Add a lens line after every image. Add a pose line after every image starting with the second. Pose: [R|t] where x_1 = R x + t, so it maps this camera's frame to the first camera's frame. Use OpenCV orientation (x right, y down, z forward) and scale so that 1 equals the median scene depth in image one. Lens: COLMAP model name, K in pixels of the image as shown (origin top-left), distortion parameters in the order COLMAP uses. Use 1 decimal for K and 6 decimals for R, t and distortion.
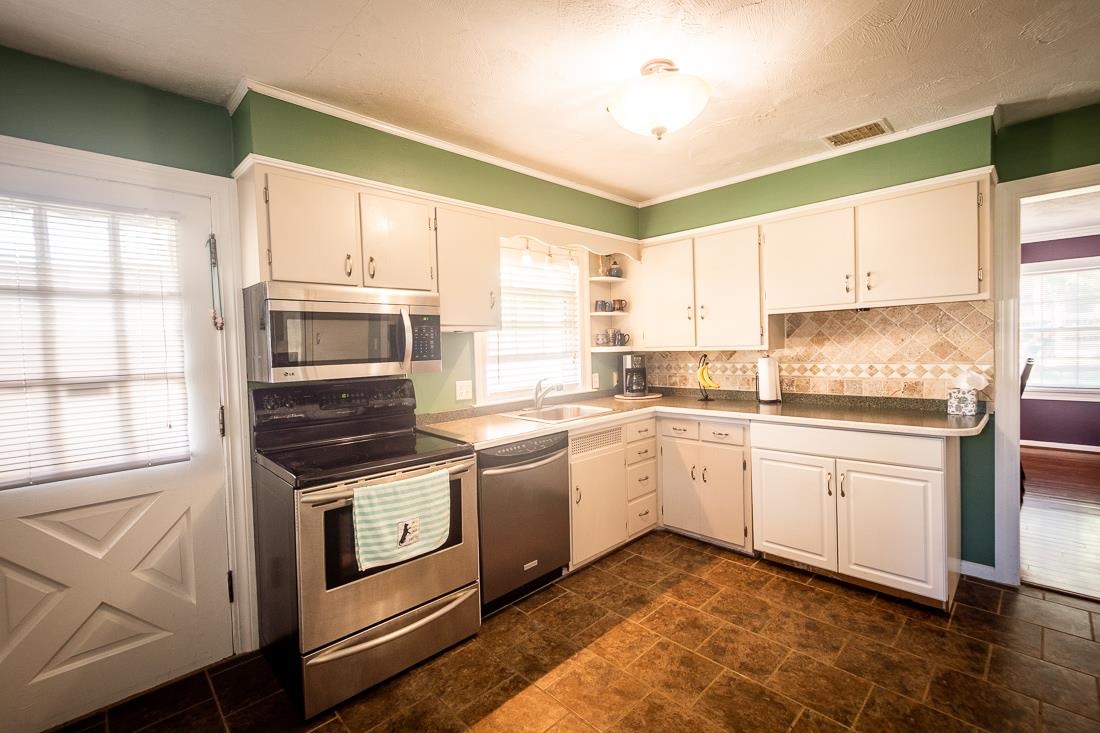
lens RADIAL K [[490.4, 0, 550.0], [0, 490.4, 366.5], [0, 0, 1]] dist [-0.000907, -0.000126]
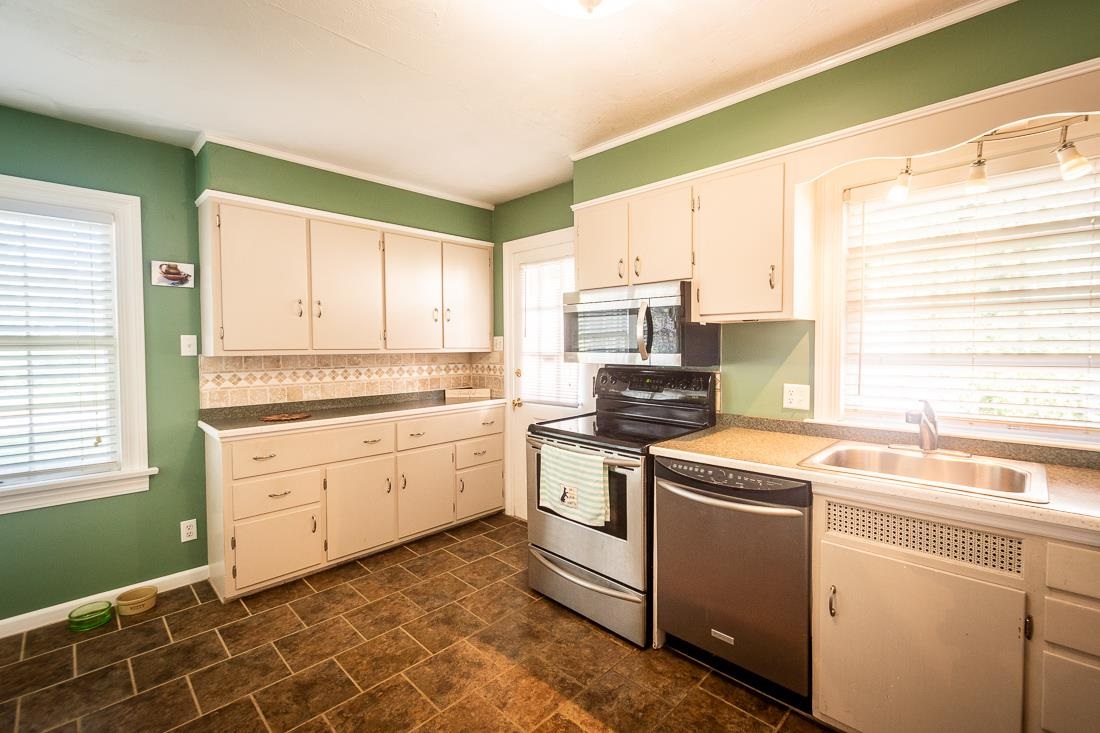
lens RADIAL K [[460.2, 0, 550.0], [0, 460.2, 366.5], [0, 0, 1]] dist [0.000173, -0.000022]
pose [[0.034220, 0.073213, -0.996729, 0.702387], [-0.043820, 0.996464, 0.071689, -0.044918], [0.998453, 0.041224, 0.037307, 0.798369]]
